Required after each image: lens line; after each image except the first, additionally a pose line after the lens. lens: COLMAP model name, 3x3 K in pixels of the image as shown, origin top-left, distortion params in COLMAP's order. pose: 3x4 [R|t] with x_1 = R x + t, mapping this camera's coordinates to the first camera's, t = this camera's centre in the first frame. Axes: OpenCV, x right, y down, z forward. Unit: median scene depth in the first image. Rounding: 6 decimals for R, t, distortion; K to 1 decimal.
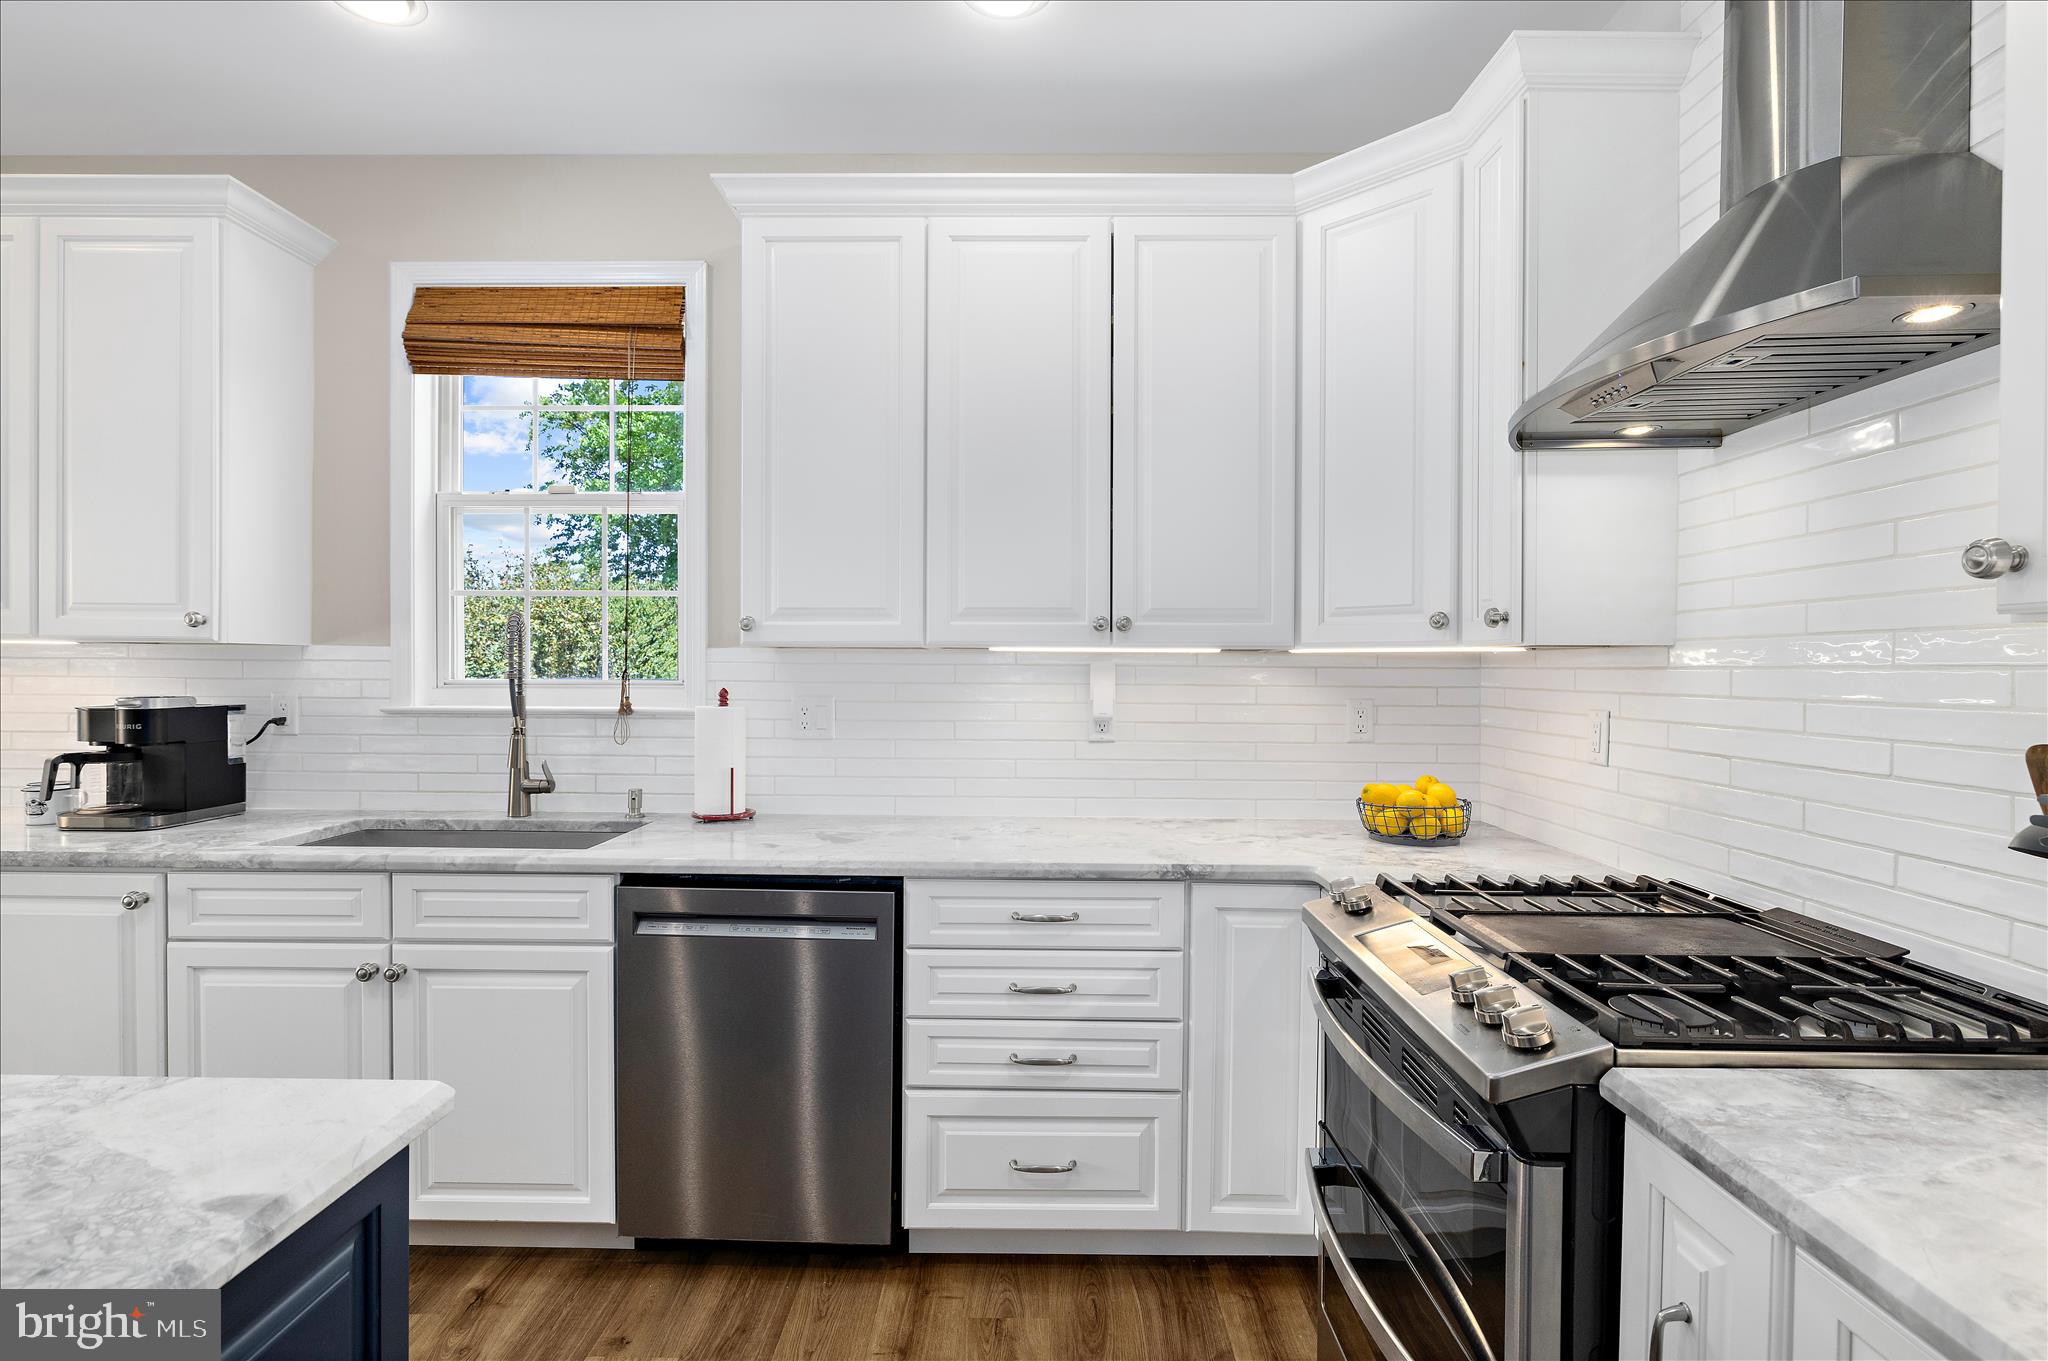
lens RADIAL K [[964.3, 0, 1015.0], [0, 964.3, 674.7], [0, 0, 1]] dist [-0.008647, -0.000102]
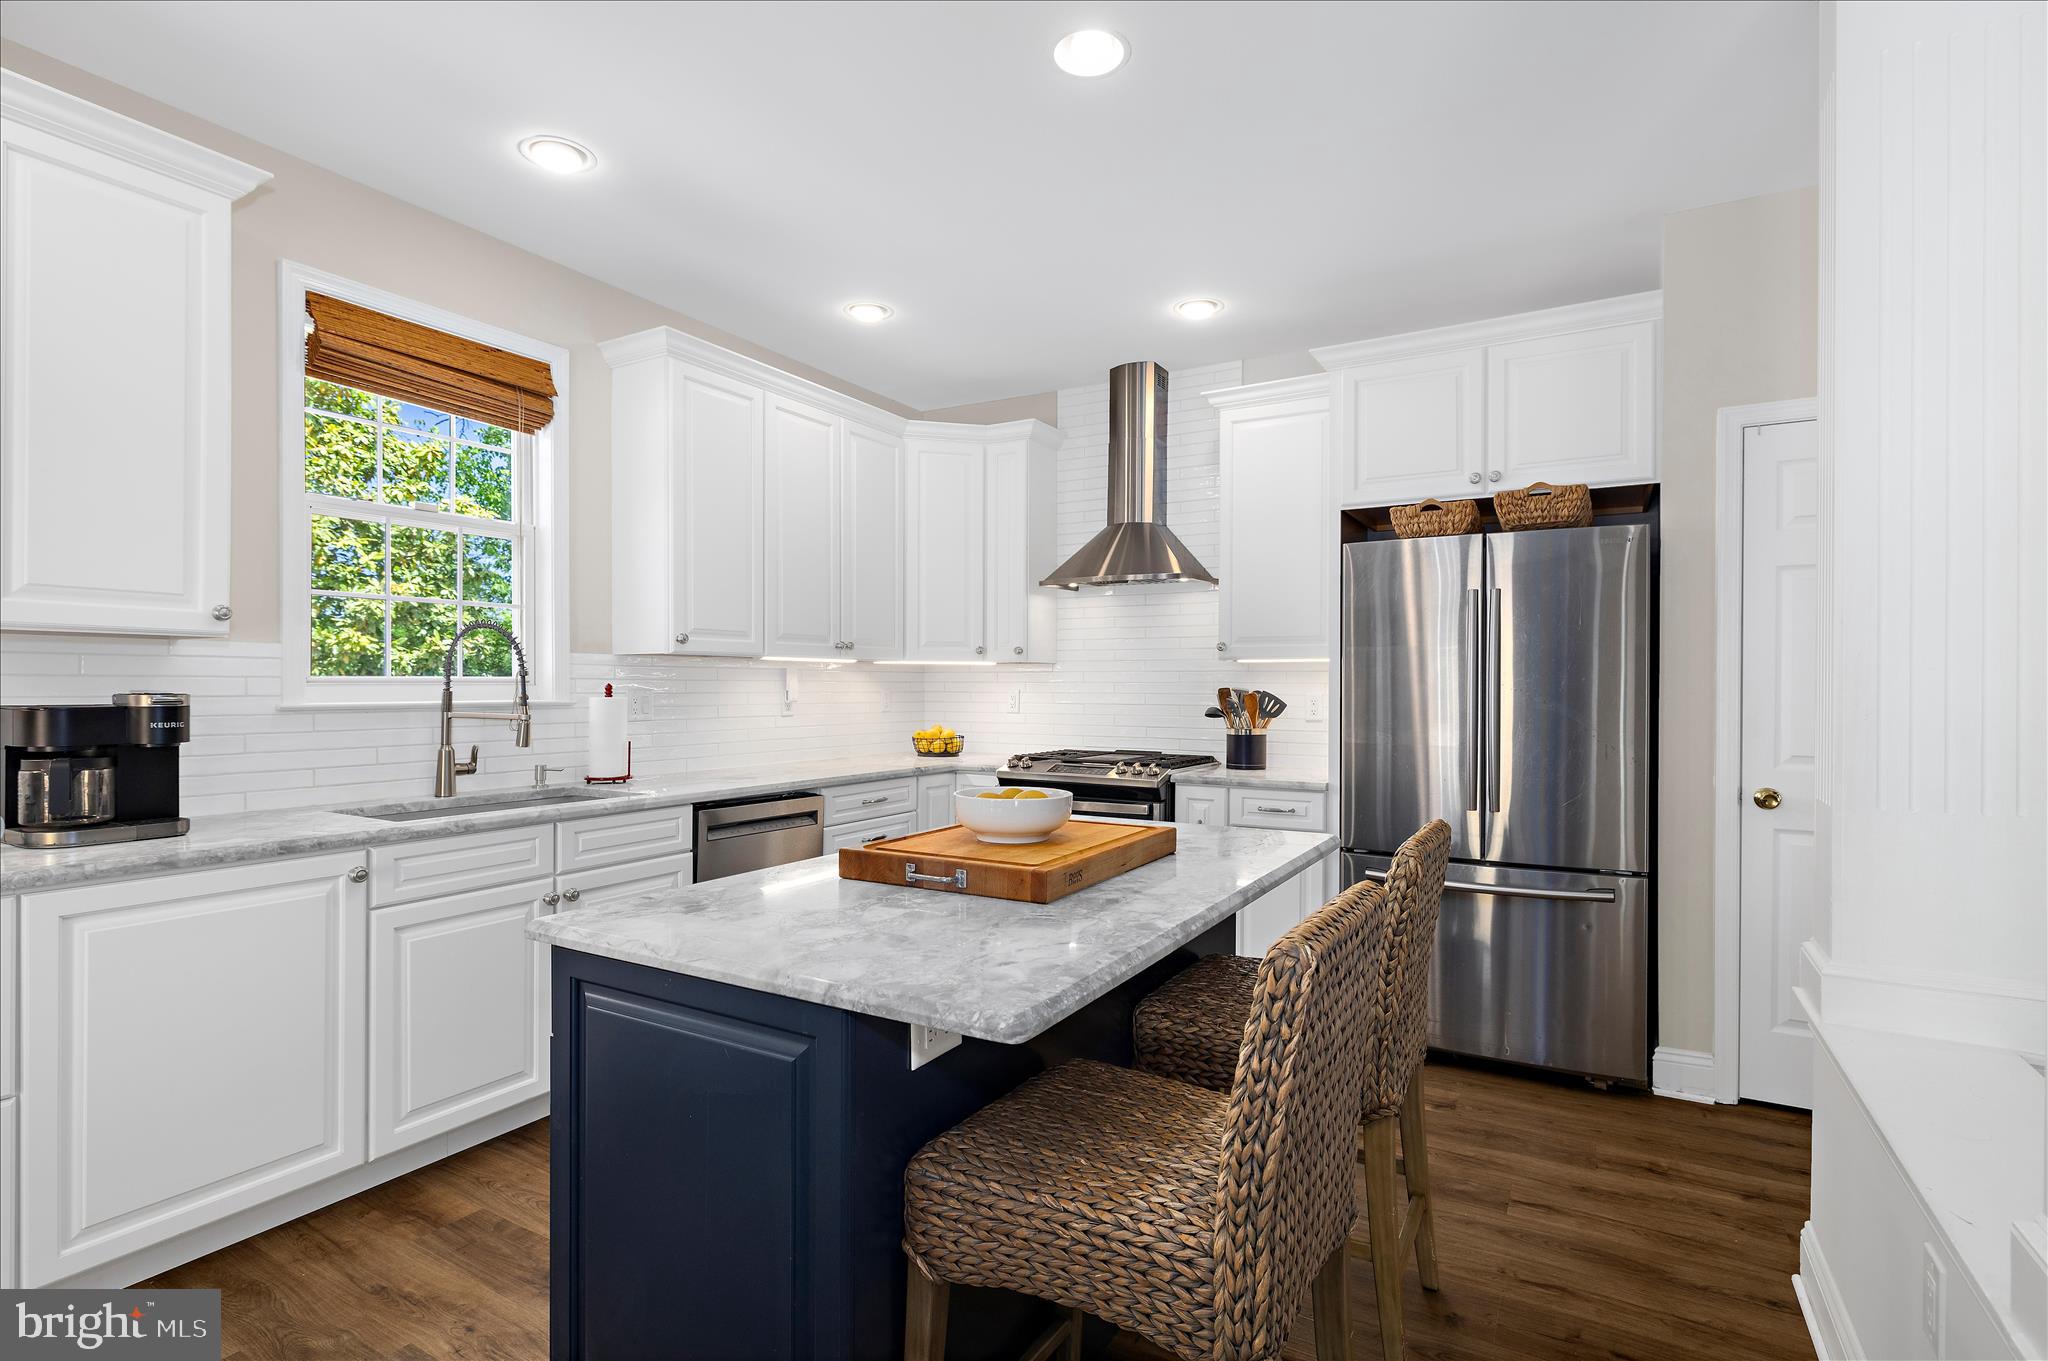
lens RADIAL K [[985.2, 0, 1031.1], [0, 985.2, 688.8], [0, 0, 1]] dist [-0.006946, -0.000204]
pose [[0.491468, -0.010523, 0.870832, -1.196266], [-0.002455, 0.999906, 0.013468, 0.001225], [-0.870892, -0.008757, 0.491396, -0.186336]]
